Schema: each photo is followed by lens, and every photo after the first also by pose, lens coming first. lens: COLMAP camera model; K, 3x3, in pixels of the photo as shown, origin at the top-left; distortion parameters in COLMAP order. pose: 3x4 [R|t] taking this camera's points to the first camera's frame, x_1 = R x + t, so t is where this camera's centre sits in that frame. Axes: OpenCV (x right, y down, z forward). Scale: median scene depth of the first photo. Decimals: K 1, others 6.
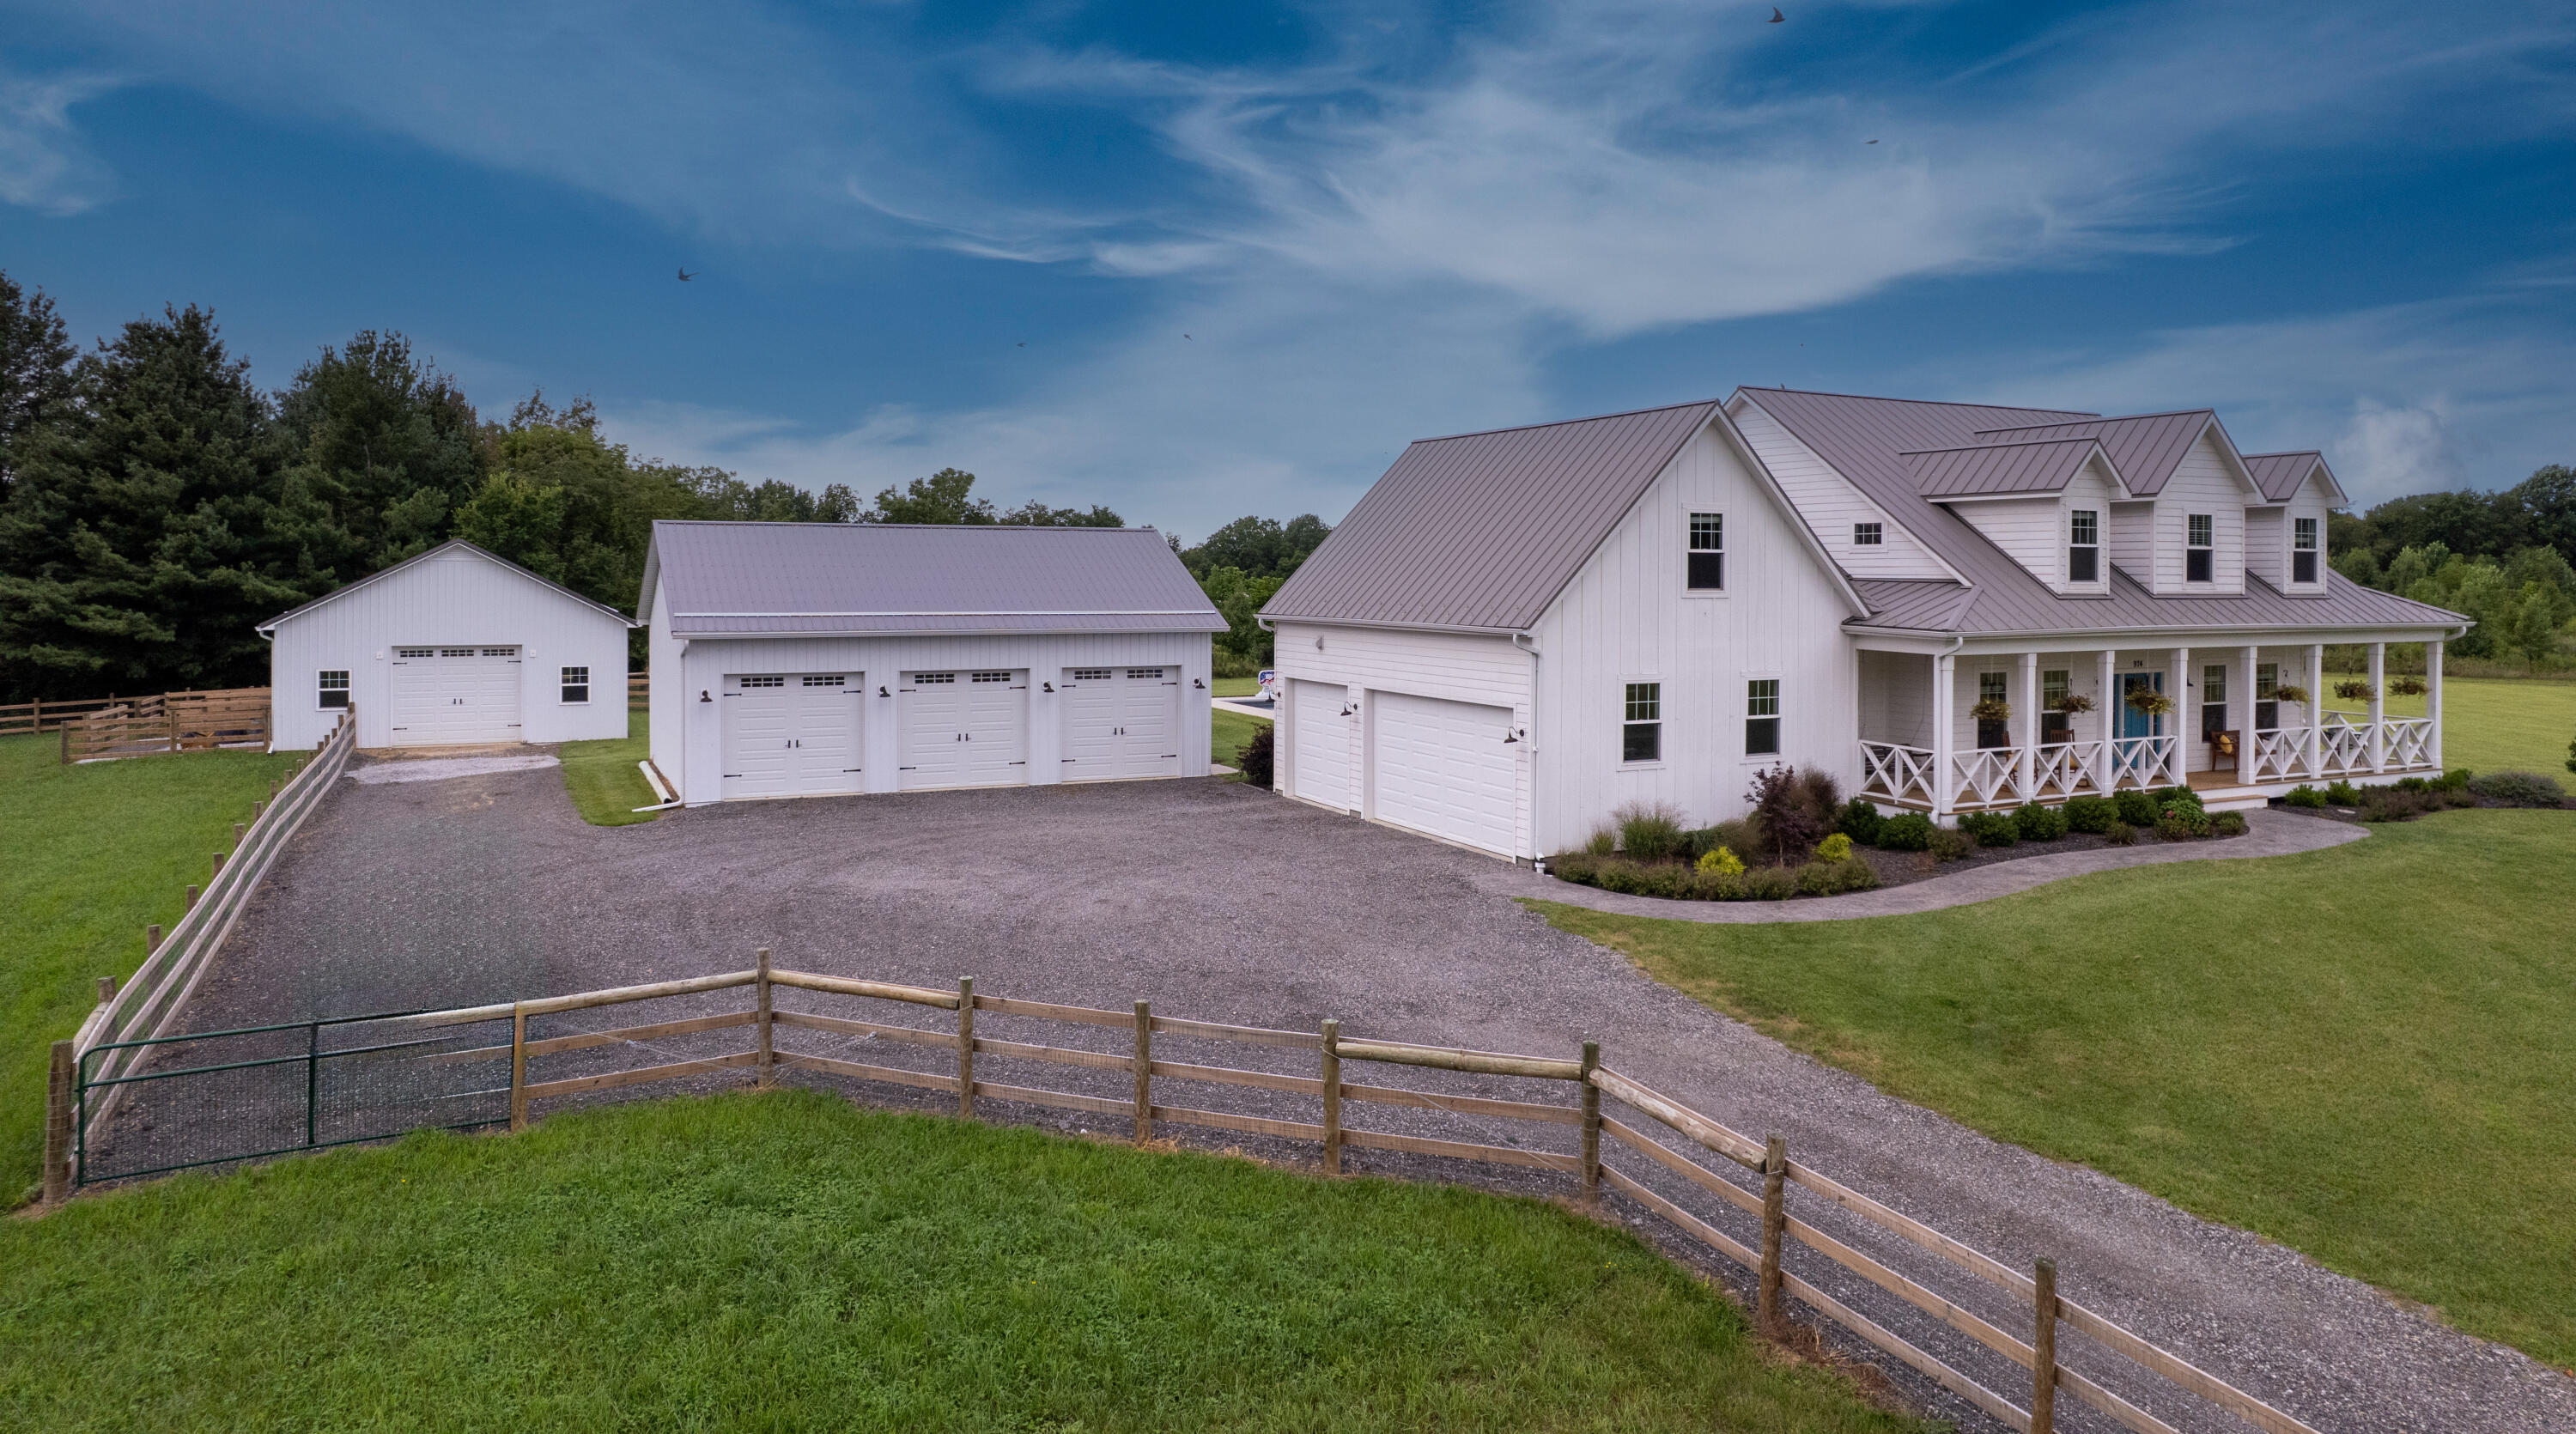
lens RADIAL K [[1646.2, 0, 1300.1], [0, 1646.2, 571.6], [0, 0, 1]] dist [-0.075108, 0.074218]
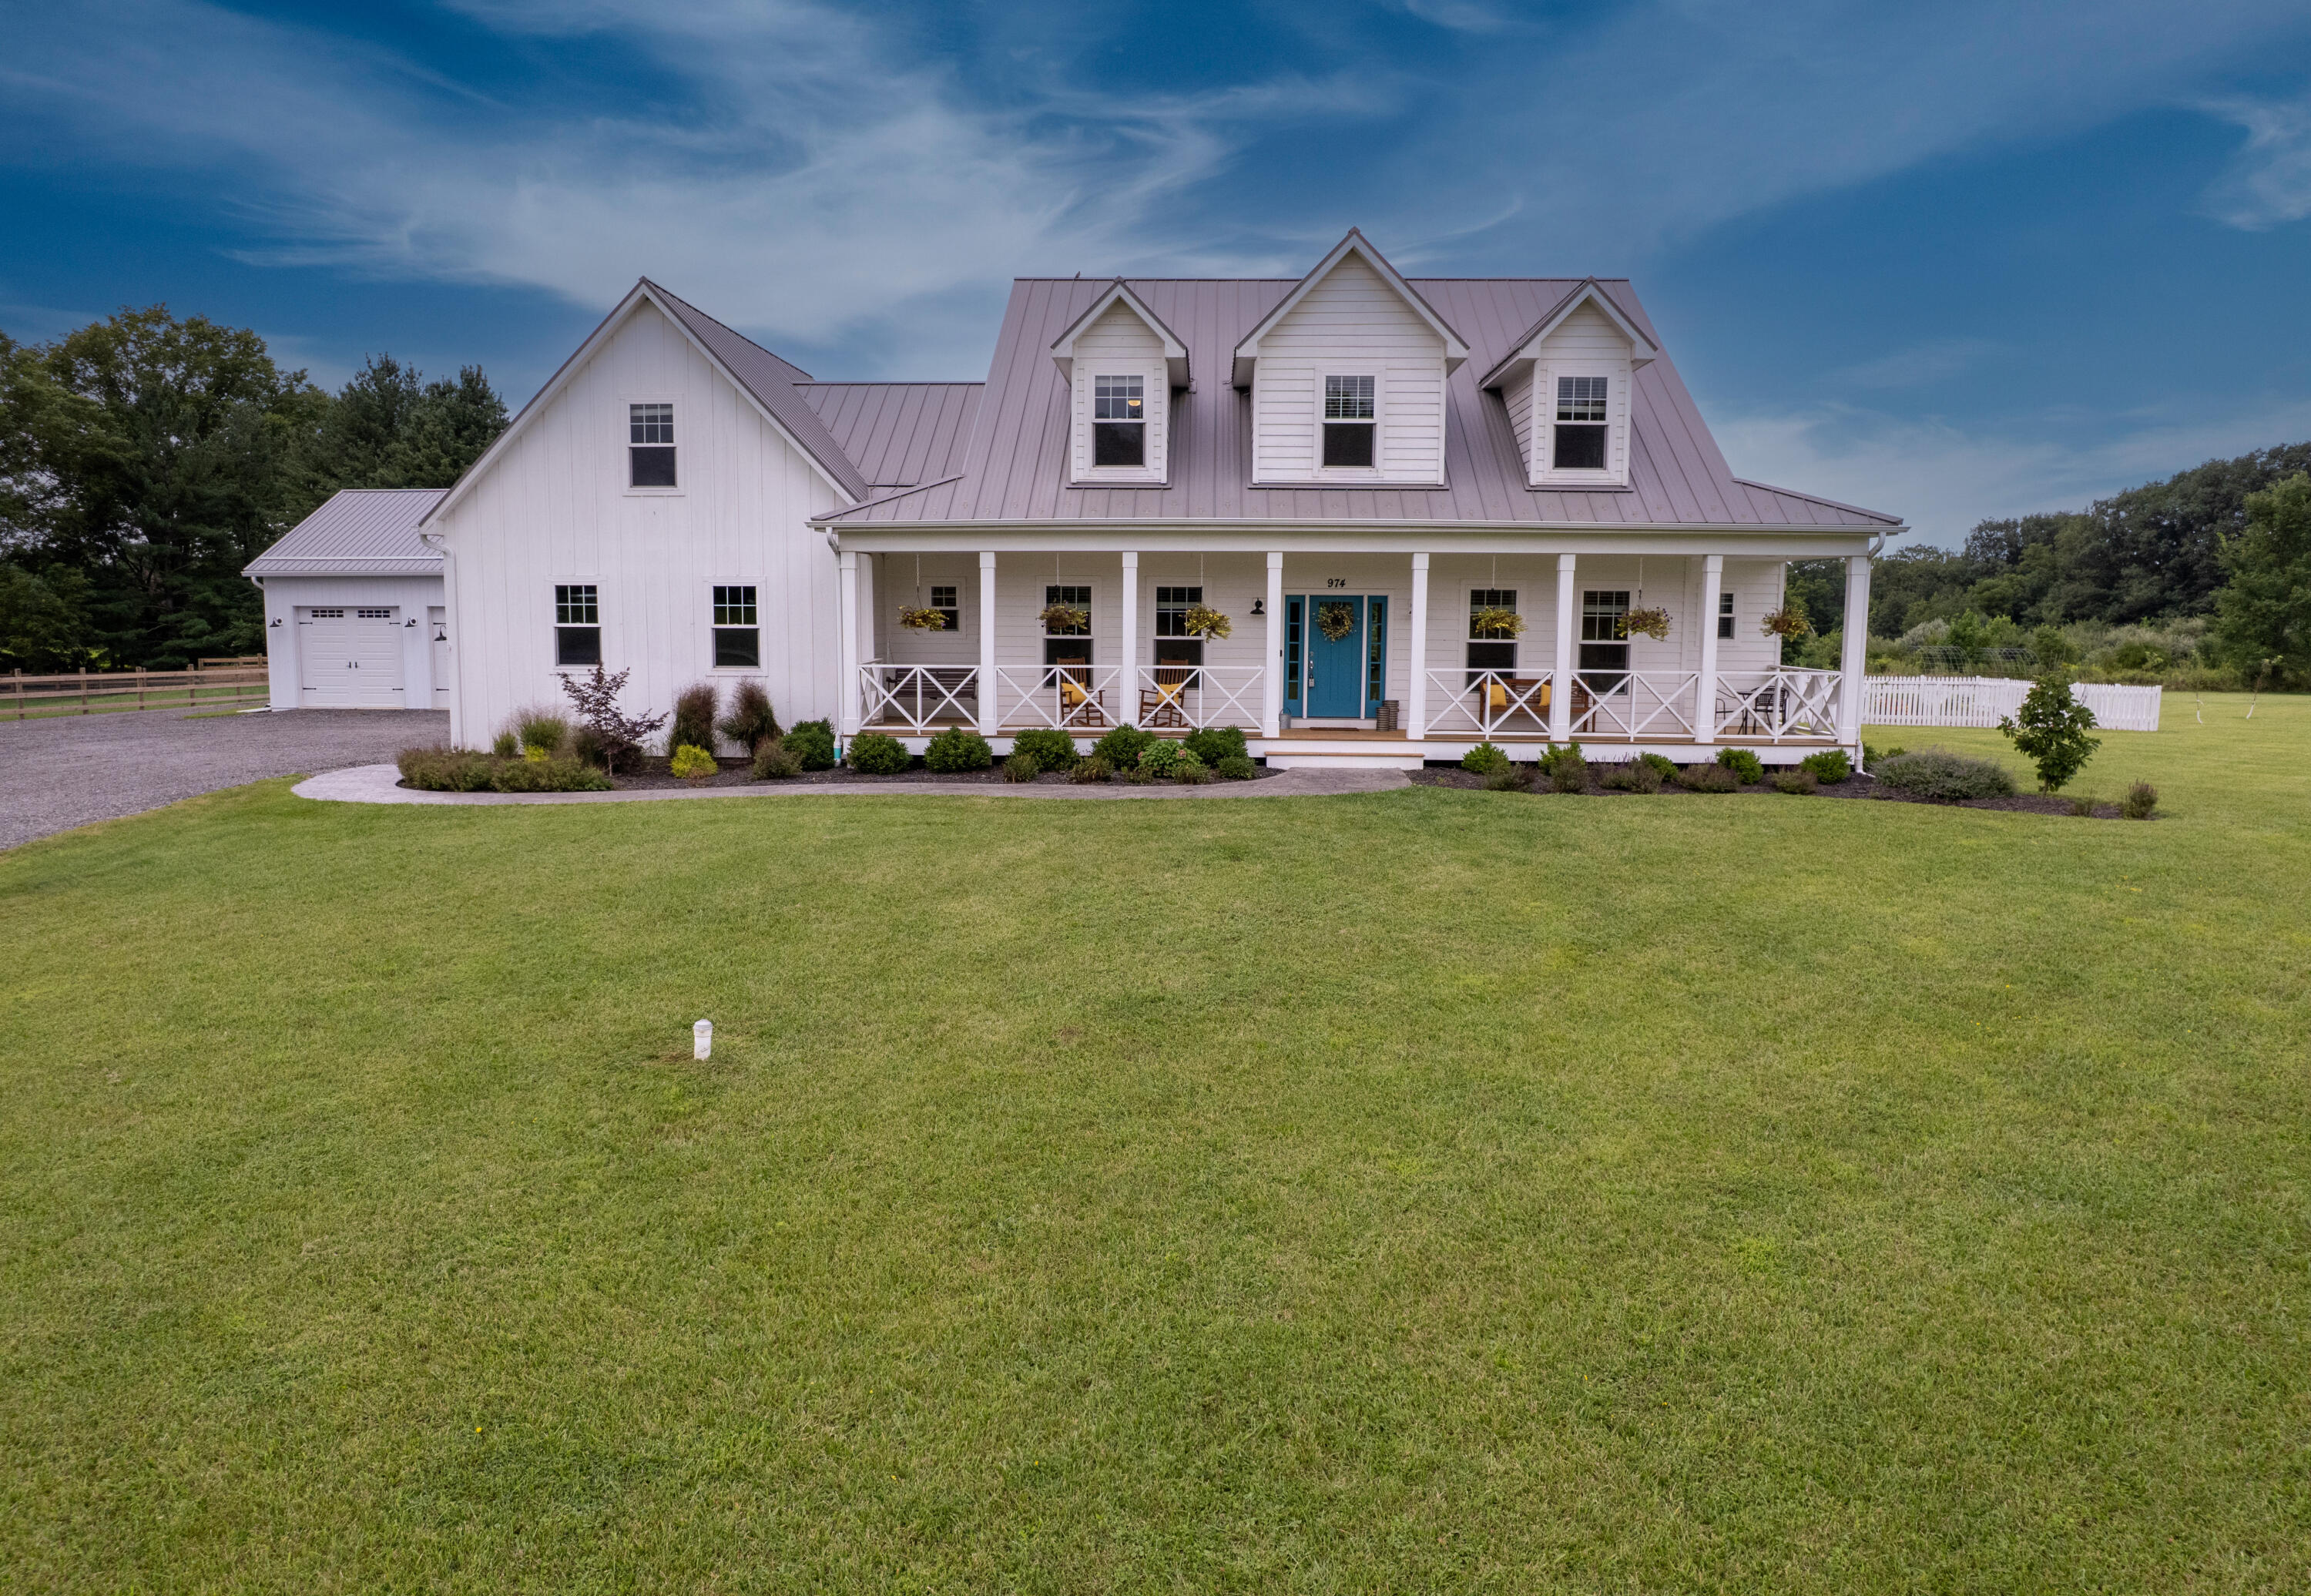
lens RADIAL K [[1527.7, 0, 1122.8], [0, 1527.7, 803.3], [0, 0, 1]] dist [-0.061502, 0.051016]
pose [[0.873015, 0.061567, -0.483791, 0.896180], [-0.001268, 0.992283, 0.123990, 0.081206], [0.487691, -0.107632, 0.866356, 0.351321]]
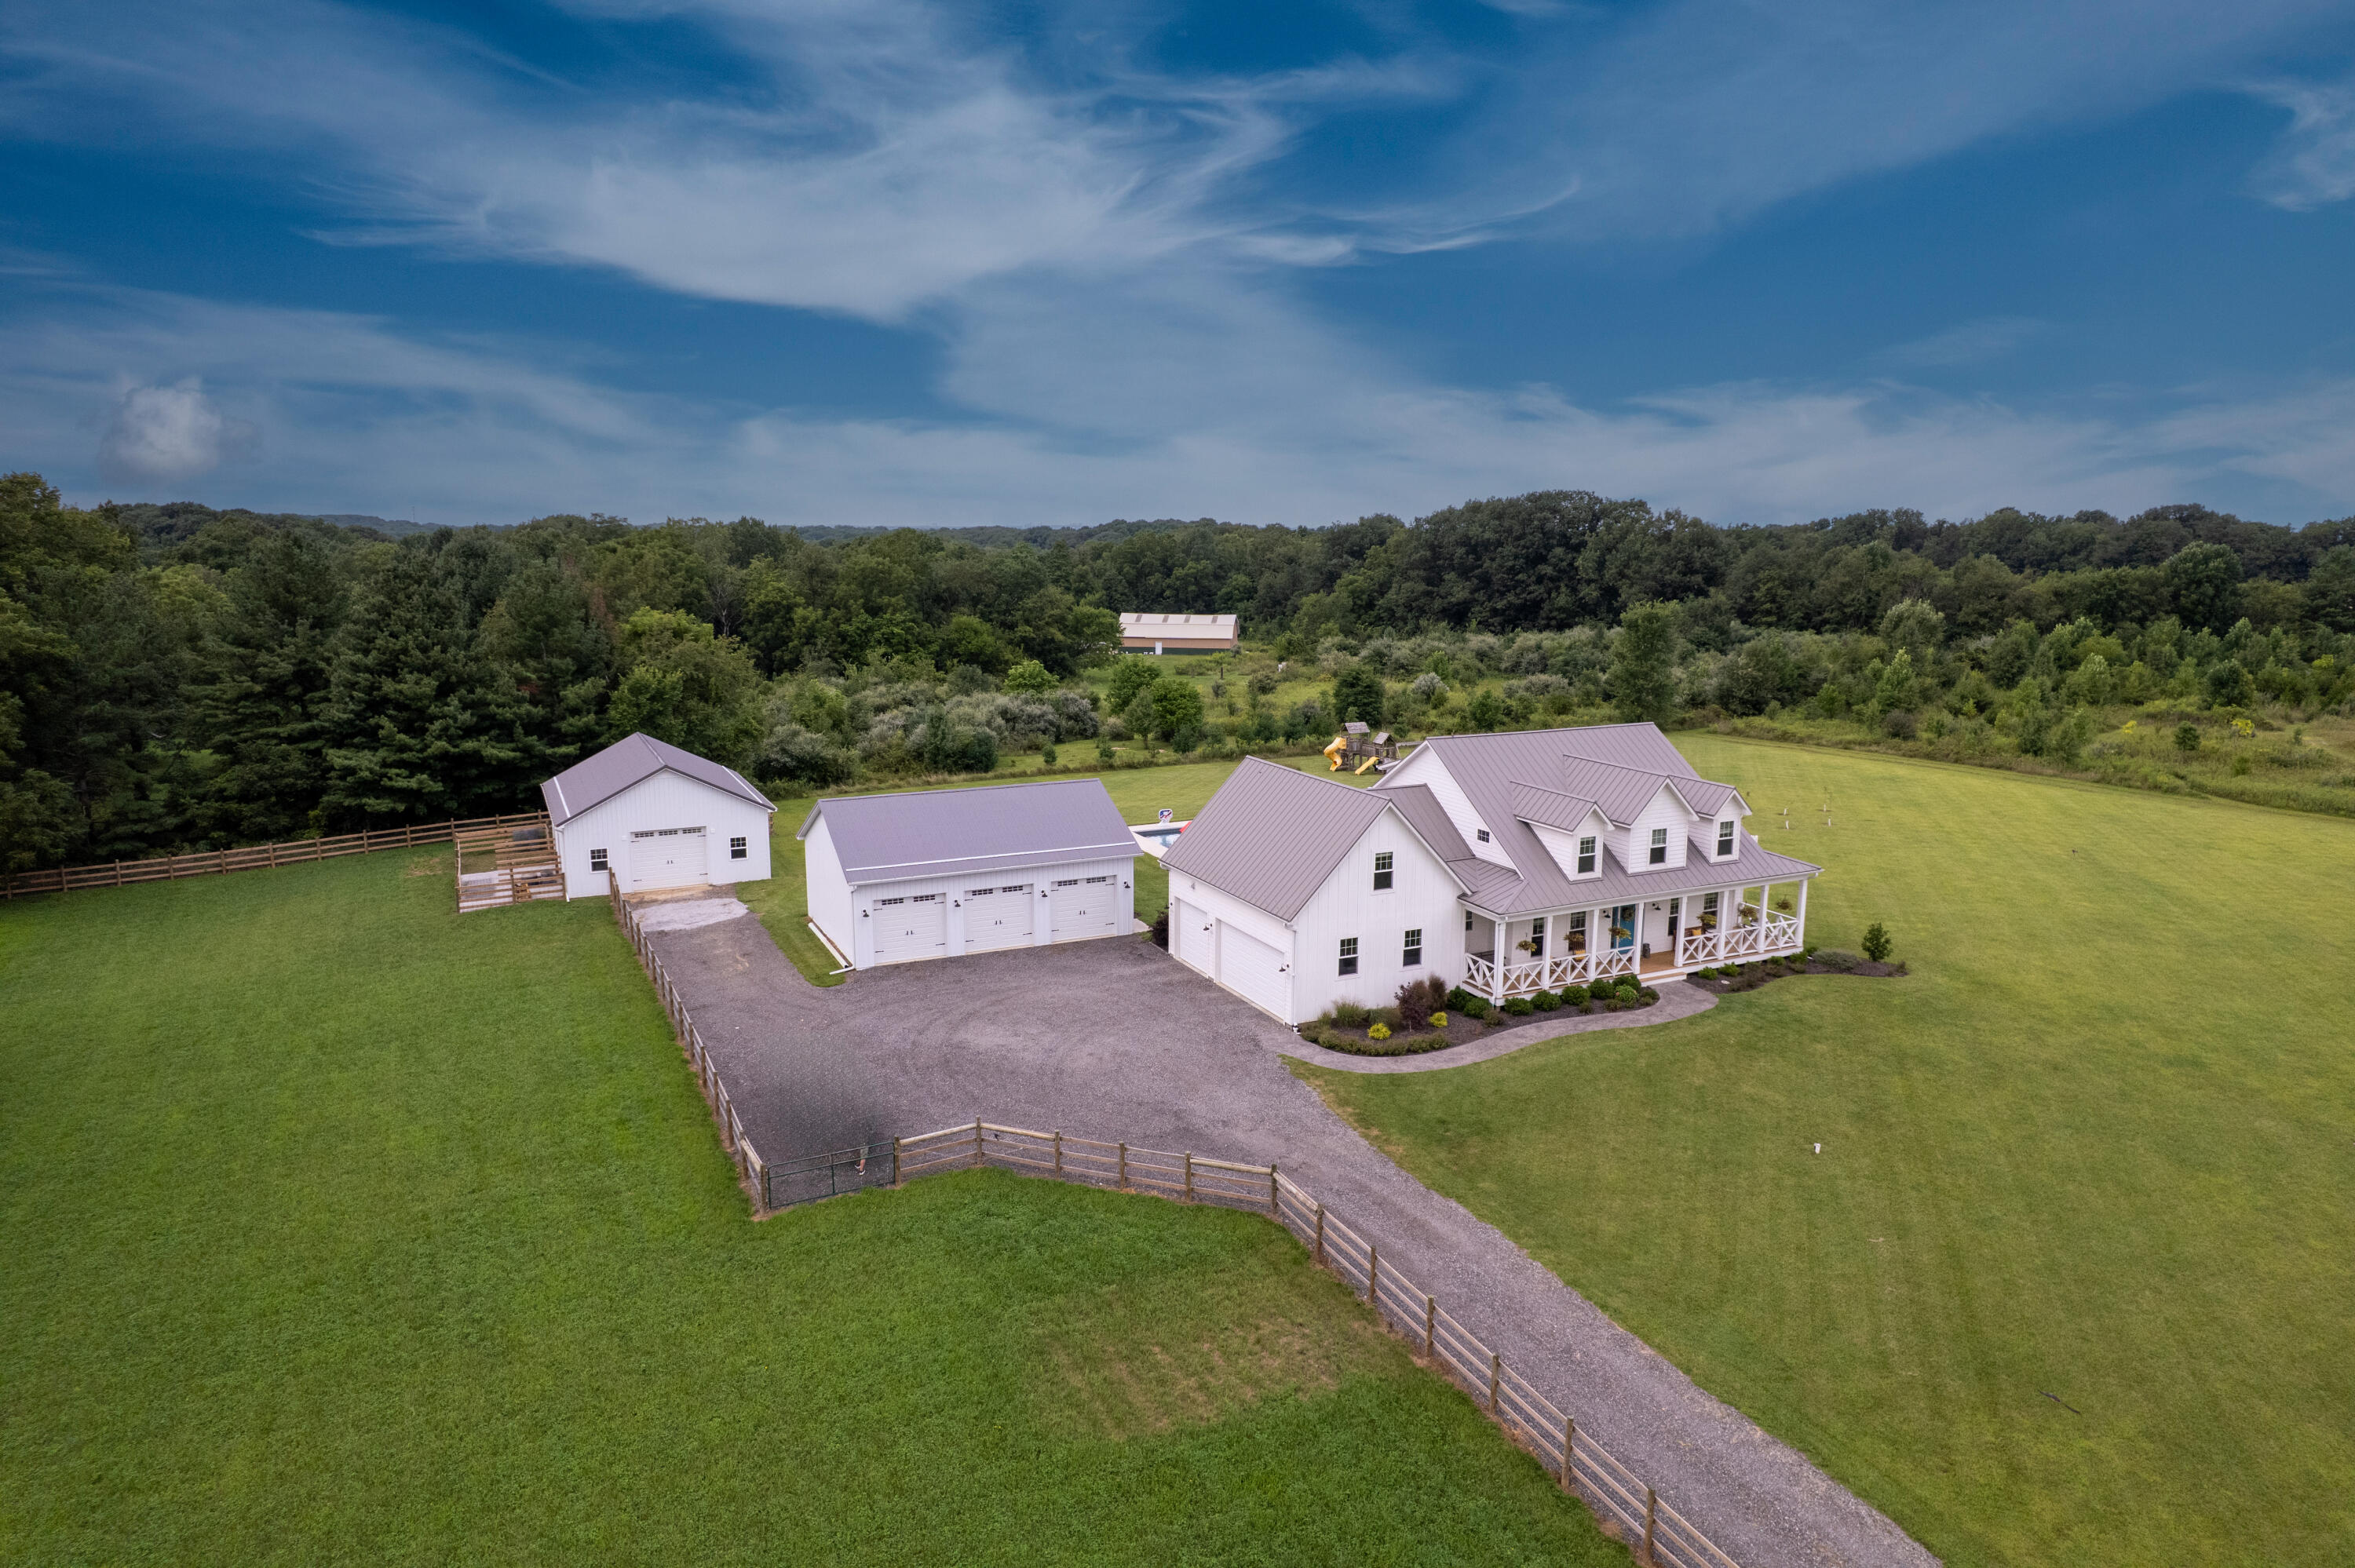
lens RADIAL K [[1499.7, 0, 1187.8], [0, 1499.7, 786.9], [0, 0, 1]] dist [-0.051114, 0.032605]
pose [[0.999990, -0.000914, -0.004311, 0.015734], [0.001659, 0.984359, 0.176169, -0.428485], [0.004083, -0.176174, 0.984351, -0.772026]]
